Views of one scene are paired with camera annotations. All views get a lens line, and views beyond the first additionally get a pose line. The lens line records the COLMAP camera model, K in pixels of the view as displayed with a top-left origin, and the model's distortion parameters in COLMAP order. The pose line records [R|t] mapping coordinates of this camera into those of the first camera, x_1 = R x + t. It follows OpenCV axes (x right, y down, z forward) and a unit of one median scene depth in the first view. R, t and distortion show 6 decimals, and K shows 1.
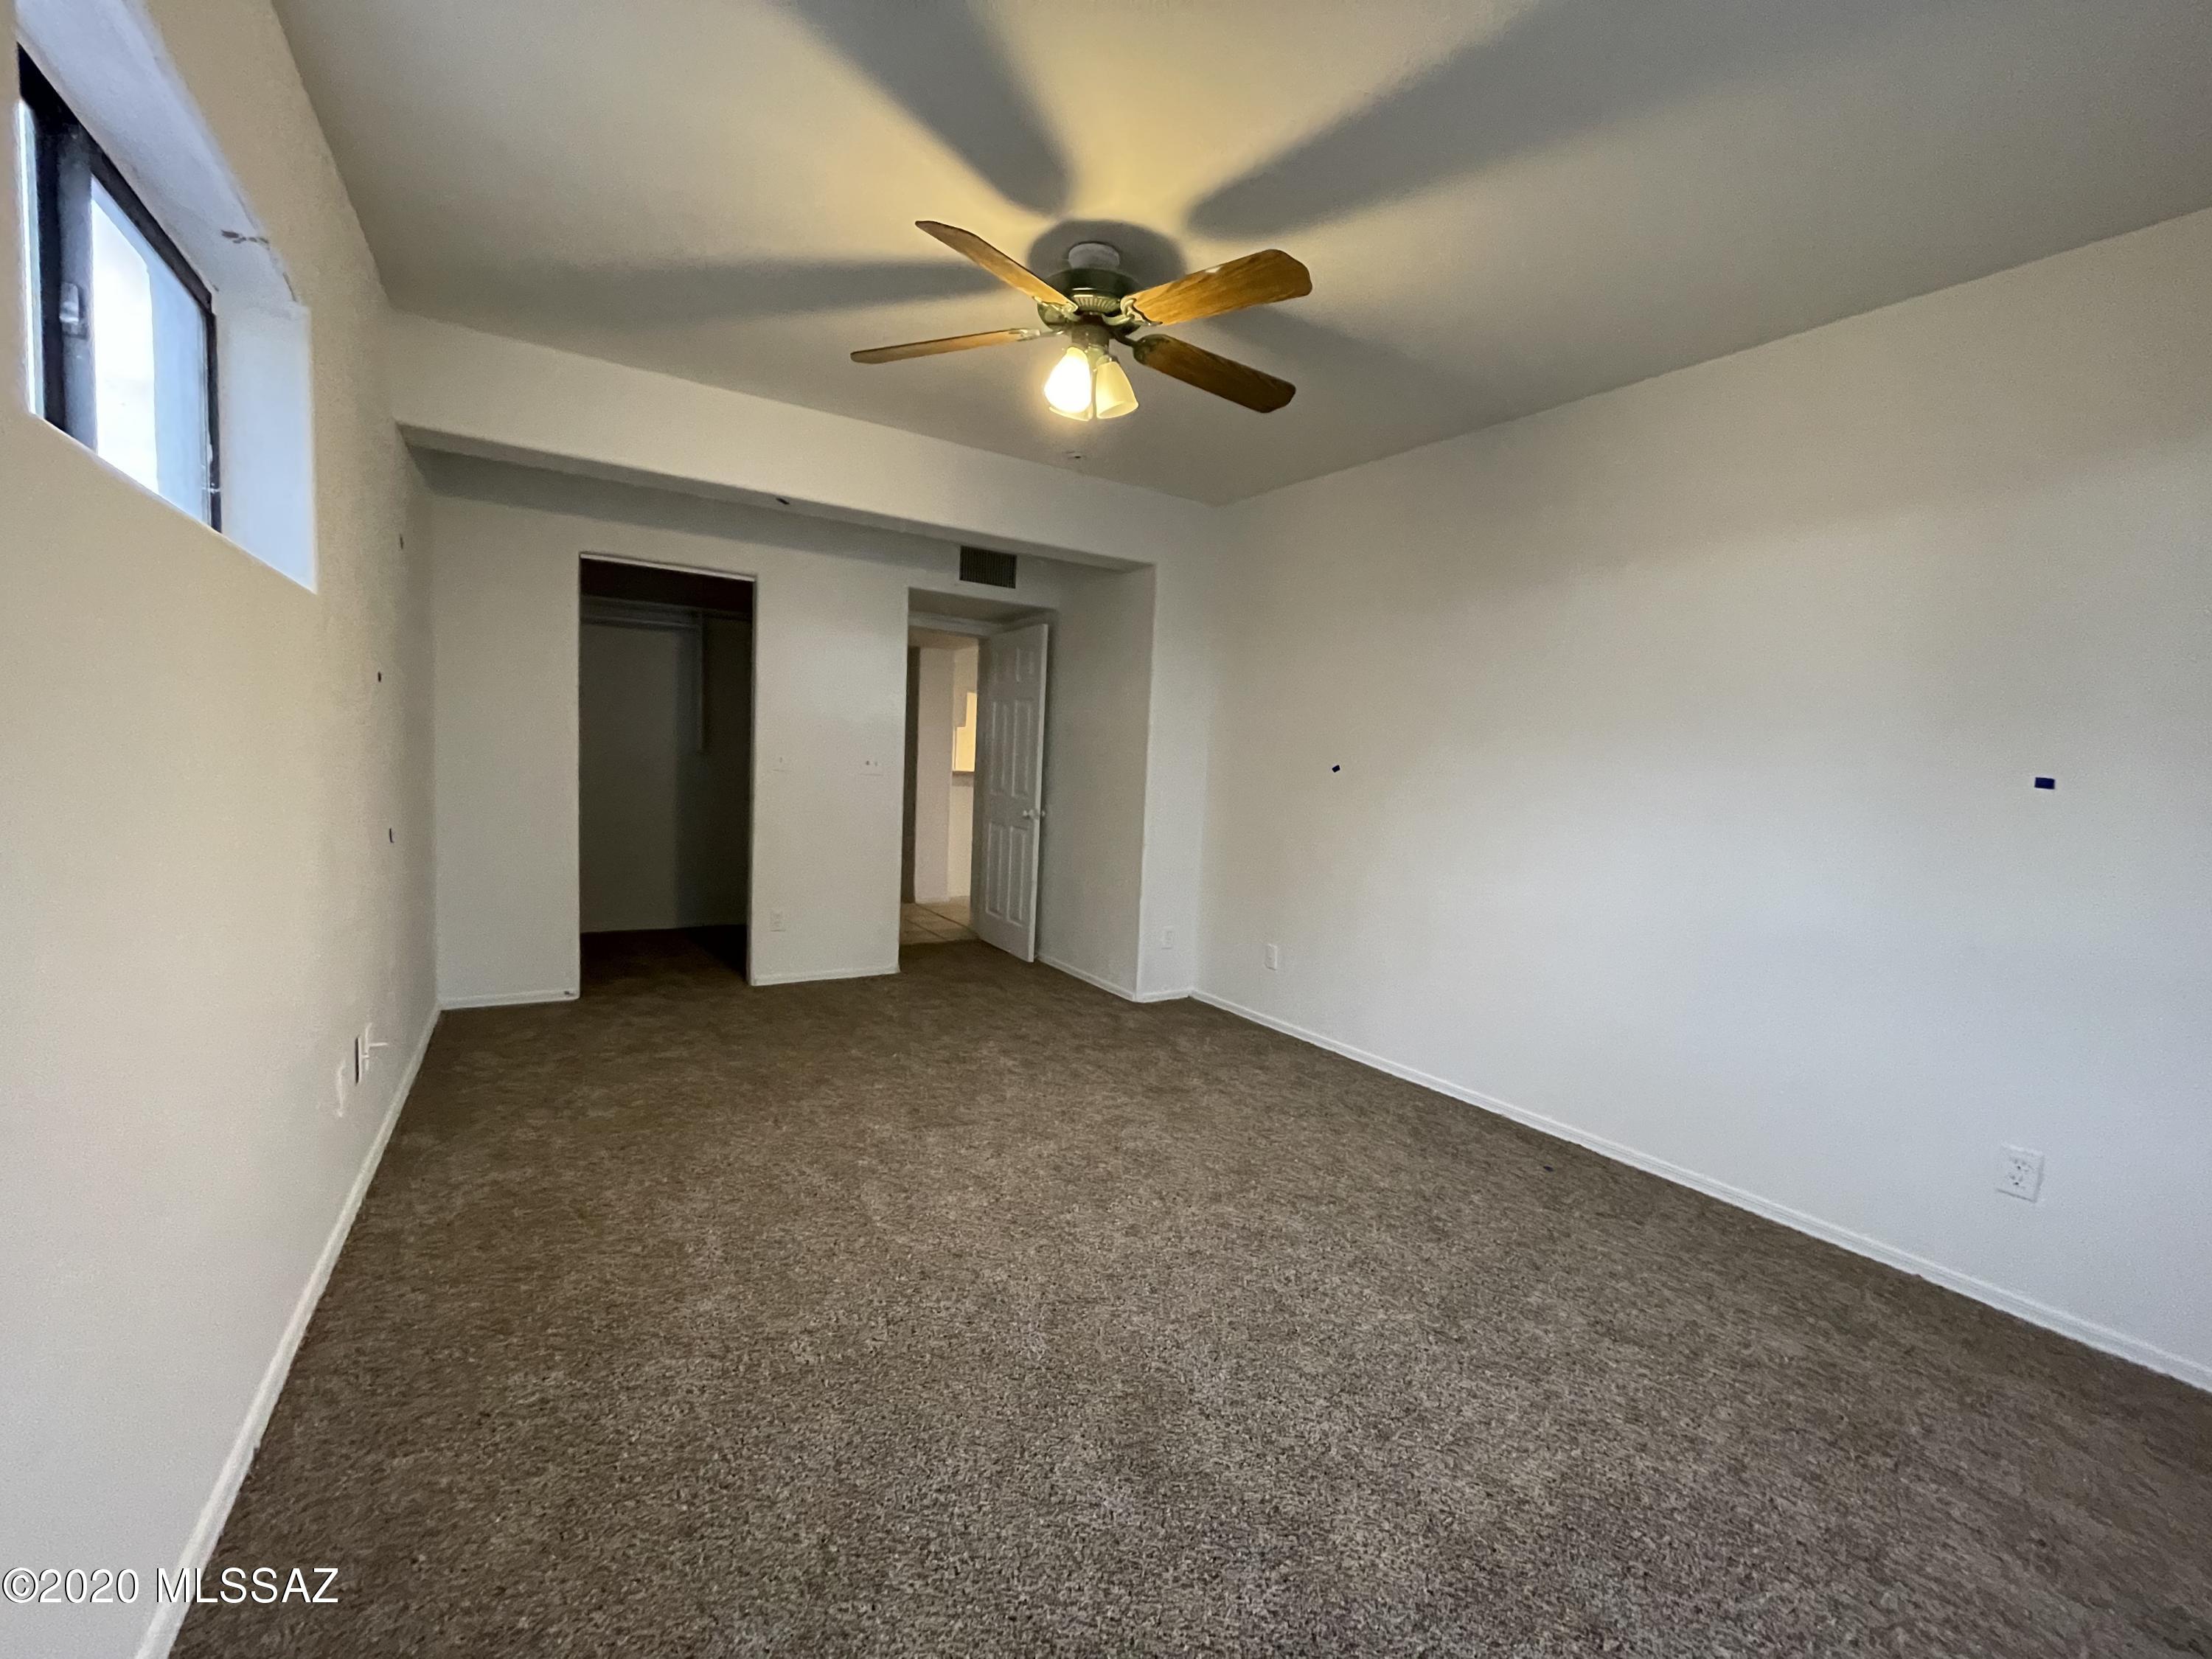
lens RADIAL K [[892.6, 0, 1095.0], [0, 892.6, 841.4], [0, 0, 1]] dist [-0.001755, 0.000677]
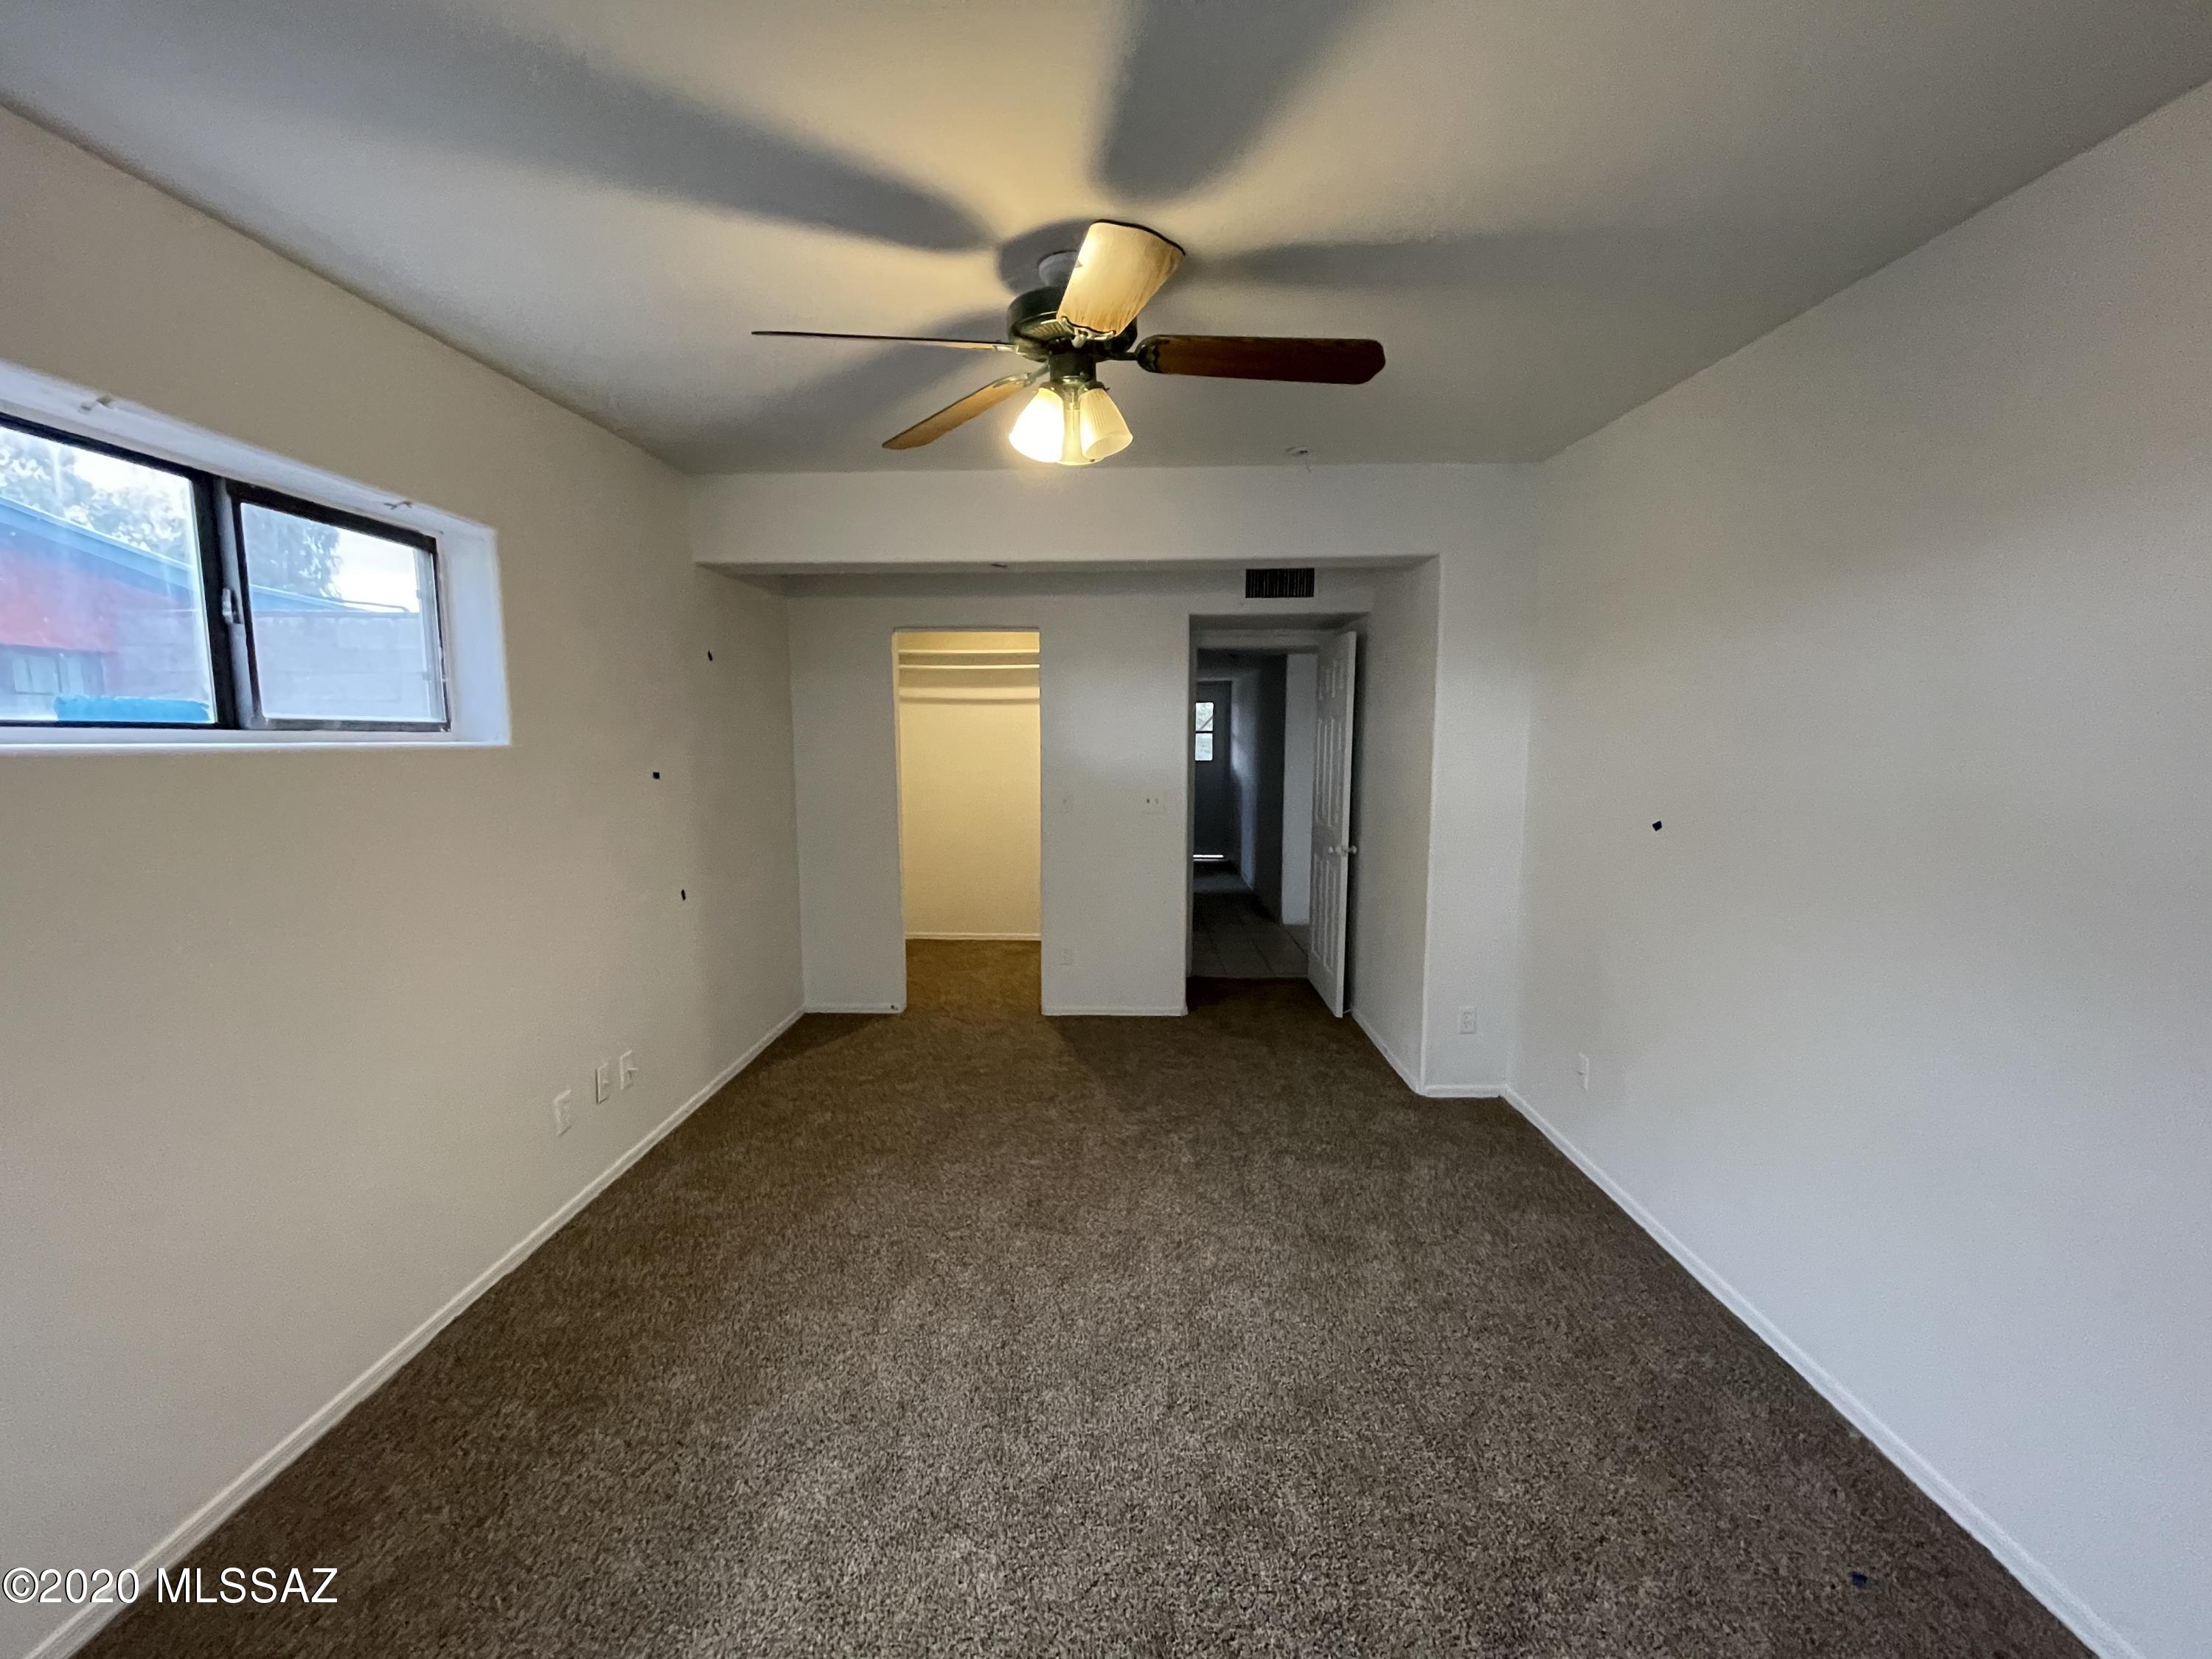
lens RADIAL K [[892.6, 0, 1096.8], [0, 892.6, 840.3], [0, 0, 1]] dist [-0.001755, 0.000677]
pose [[0.837660, 0.017951, -0.545898, 0.451658], [-0.003447, 0.999614, 0.027582, -0.138771], [0.546182, -0.021223, 0.837398, 0.291660]]
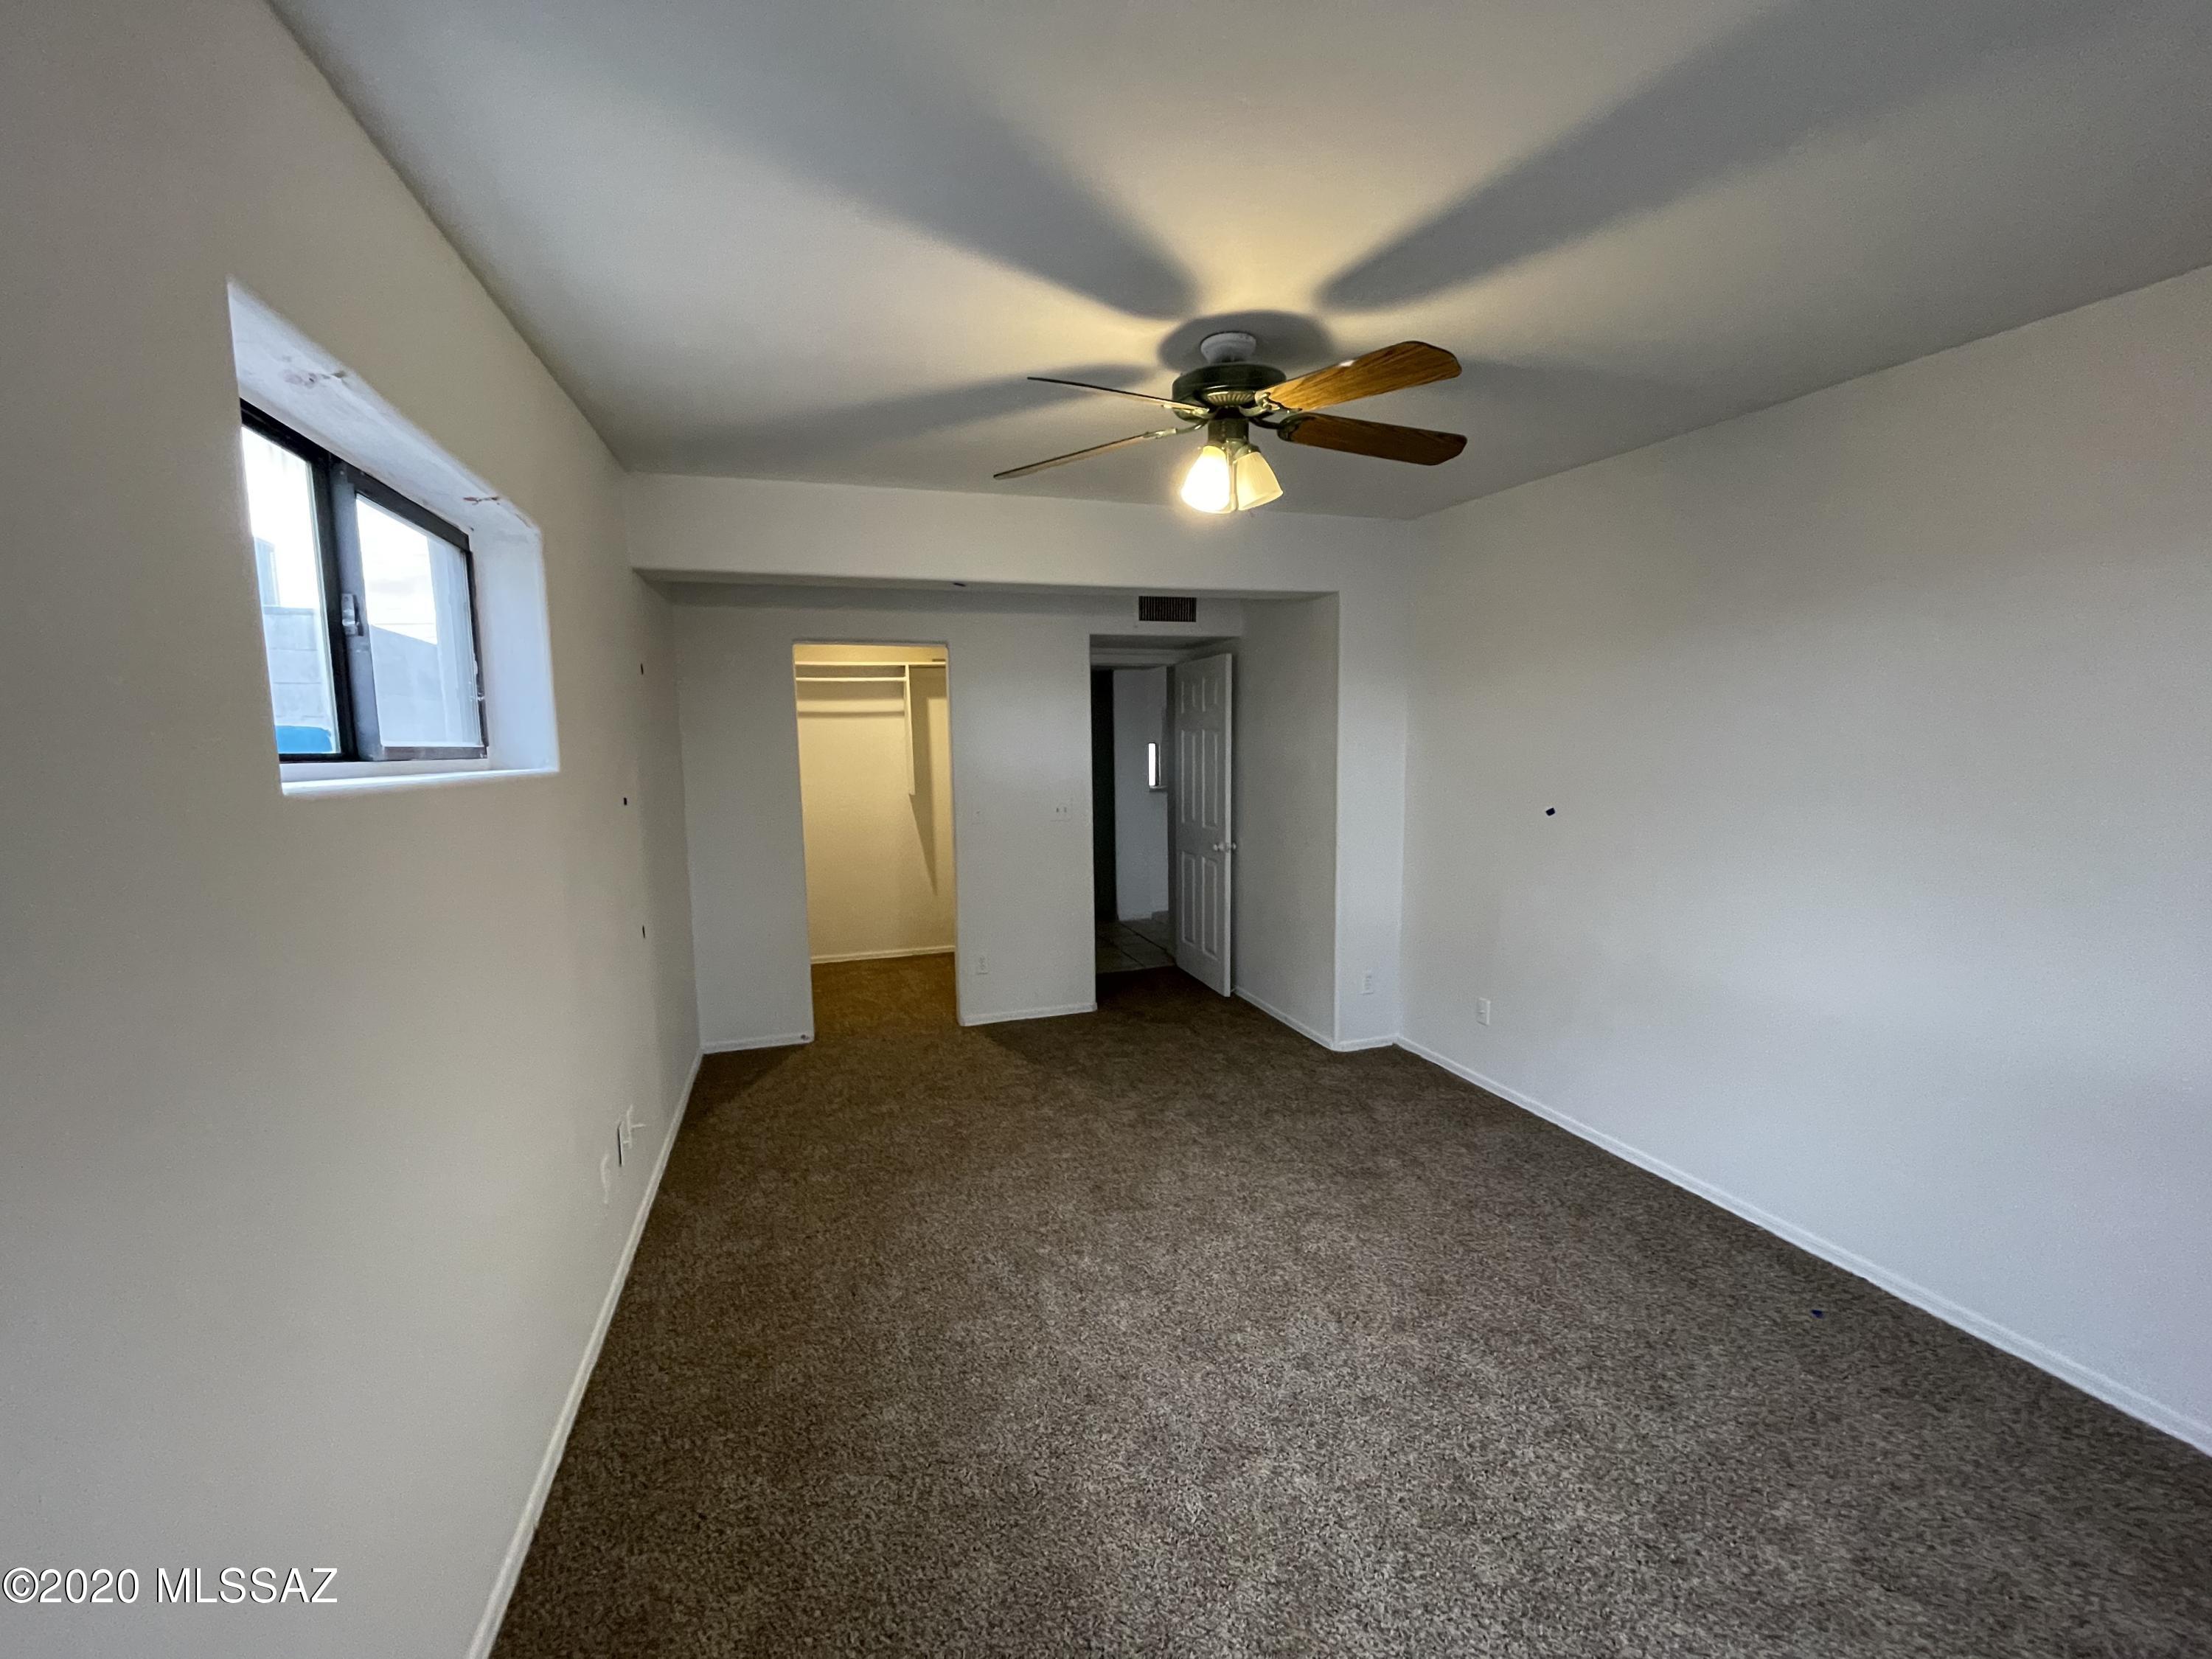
lens RADIAL K [[892.6, 0, 1094.1], [0, 892.6, 841.5], [0, 0, 1]] dist [-0.001755, 0.000677]
pose [[0.969235, -0.033014, -0.243914, 0.069763], [0.040326, 0.998873, 0.025046, -0.147154], [0.242812, -0.034111, 0.969473, 0.027158]]
